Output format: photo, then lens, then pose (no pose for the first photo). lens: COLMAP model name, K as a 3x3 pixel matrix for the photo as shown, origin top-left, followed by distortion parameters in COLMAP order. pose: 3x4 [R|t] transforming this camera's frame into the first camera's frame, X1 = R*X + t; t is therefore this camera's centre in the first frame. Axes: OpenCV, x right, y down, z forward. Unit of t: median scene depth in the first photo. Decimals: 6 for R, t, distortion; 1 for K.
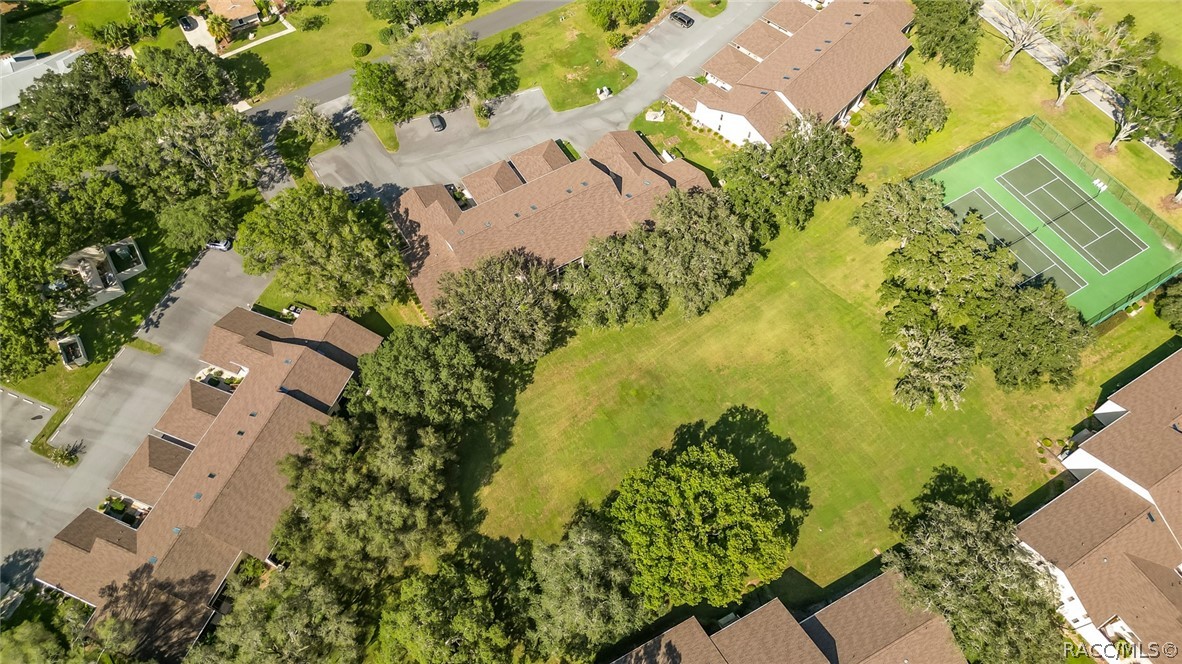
lens RADIAL K [[831.7, 0, 583.5], [0, 831.7, 333.1], [0, 0, 1]] dist [0.072656, -0.069475]
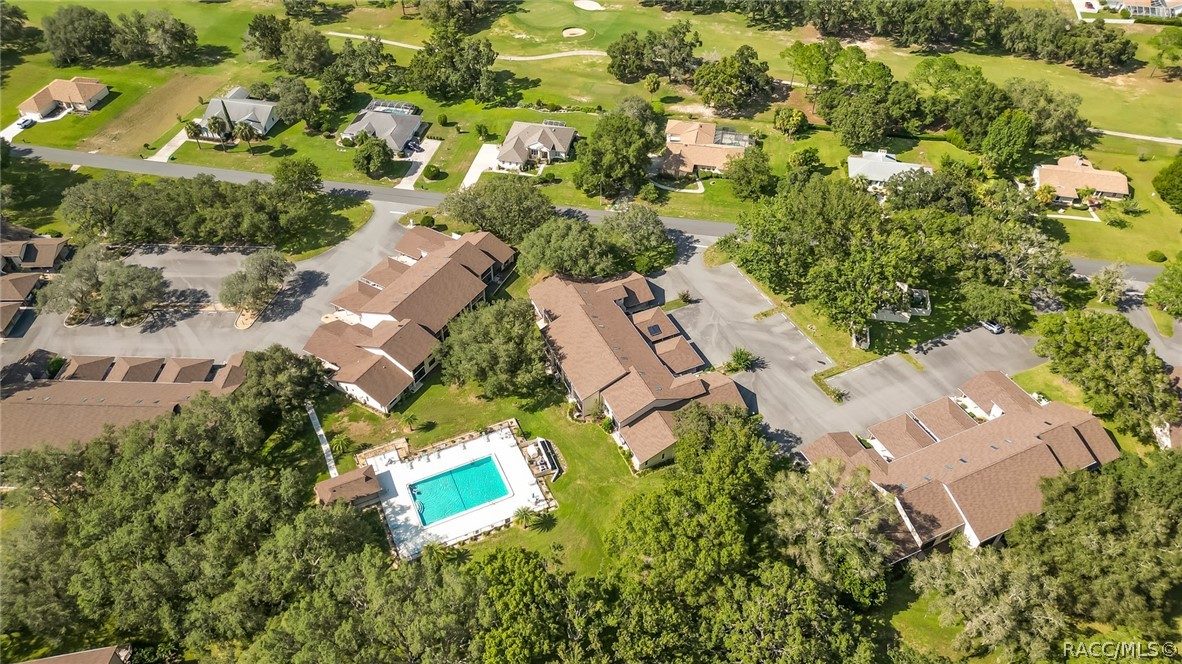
lens RADIAL K [[831.7, 0, 583.5], [0, 831.7, 333.1], [0, 0, 1]] dist [0.072656, -0.069475]
pose [[0.737851, 0.466891, -0.487431, -0.278027], [-0.583717, 0.803986, -0.113497, 0.392706], [0.338897, 0.368266, 0.865753, -0.254194]]
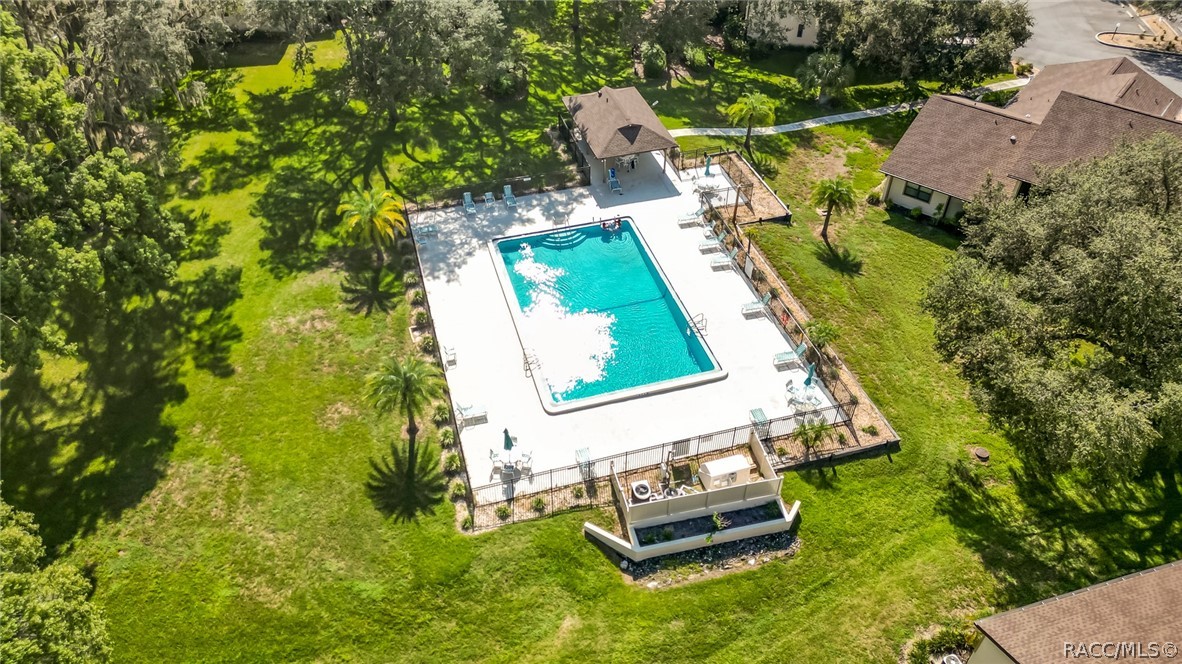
lens RADIAL K [[831.7, 0, 583.5], [0, 831.7, 333.1], [0, 0, 1]] dist [0.072656, -0.069475]
pose [[-0.778781, 0.421296, -0.464769, -0.628896], [-0.536728, -0.064023, 0.841323, 0.221120], [0.324690, 0.904661, 0.275981, 0.572489]]
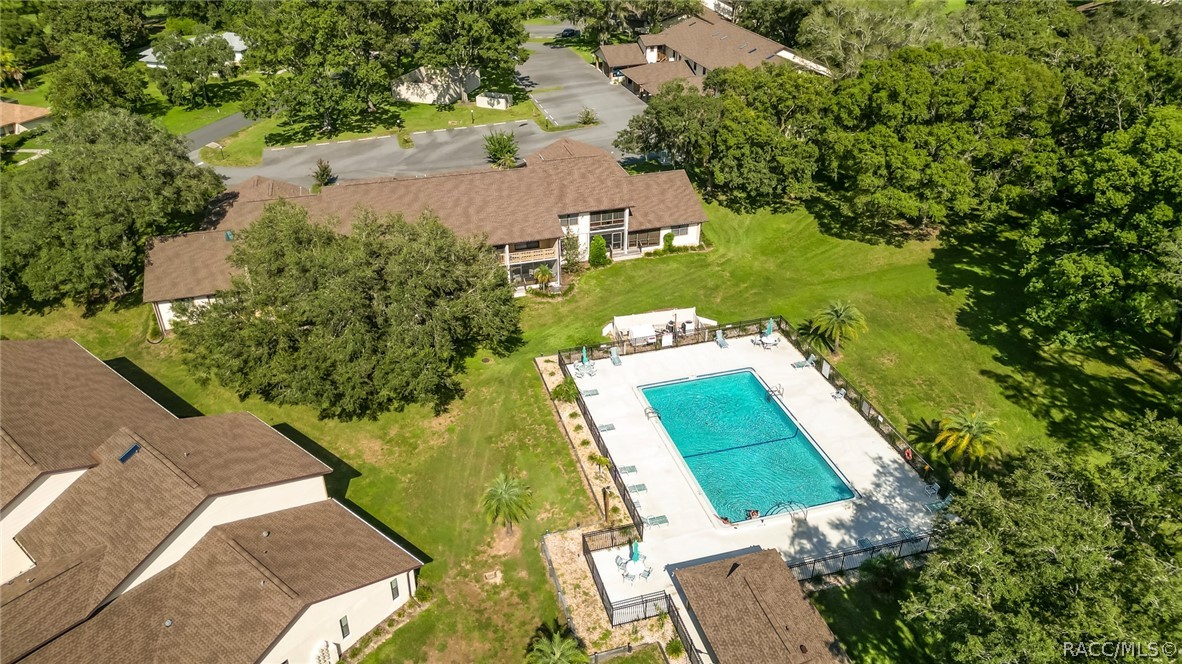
lens RADIAL K [[824.9, 0, 577.5], [0, 824.9, 330.8], [0, 0, 1]] dist [0.061512, -0.068332]
pose [[0.784983, -0.320425, 0.530217, -1.075136], [0.539108, 0.774979, -0.329803, 0.574236], [-0.305230, 0.544734, 0.781089, 0.329387]]
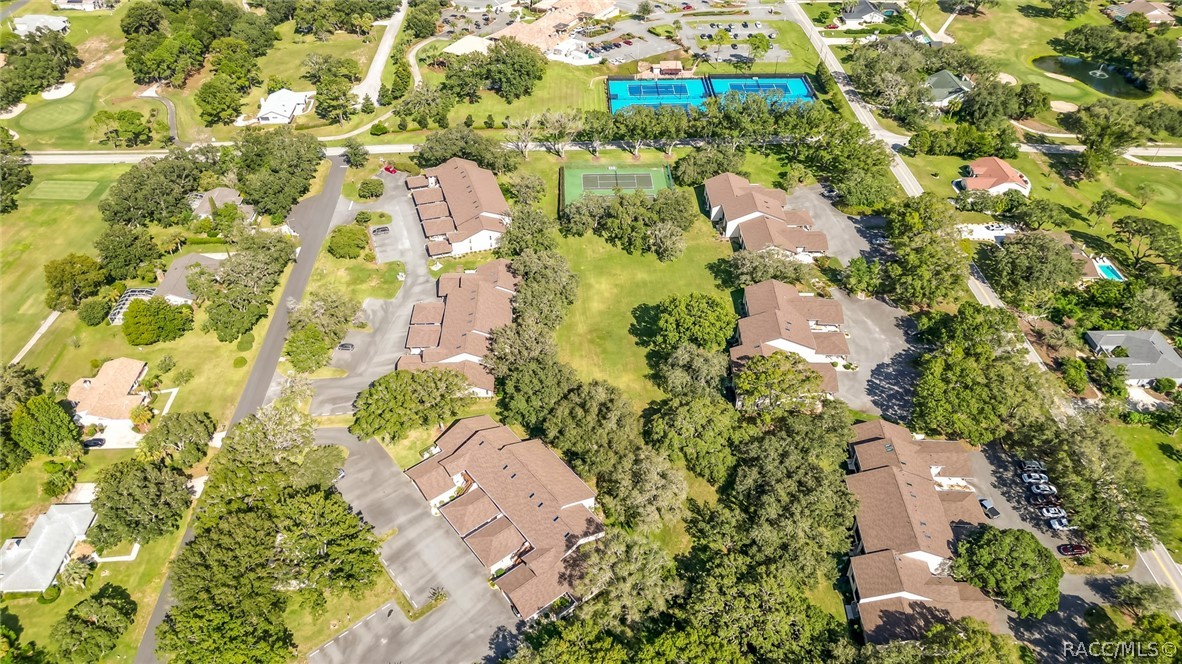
lens RADIAL K [[831.7, 0, 583.5], [0, 831.7, 333.1], [0, 0, 1]] dist [0.072656, -0.069475]
pose [[0.491546, -0.556799, 0.669596, -1.022978], [0.747946, 0.663754, 0.002879, 0.031332], [-0.446050, 0.499406, 0.742720, -0.268147]]
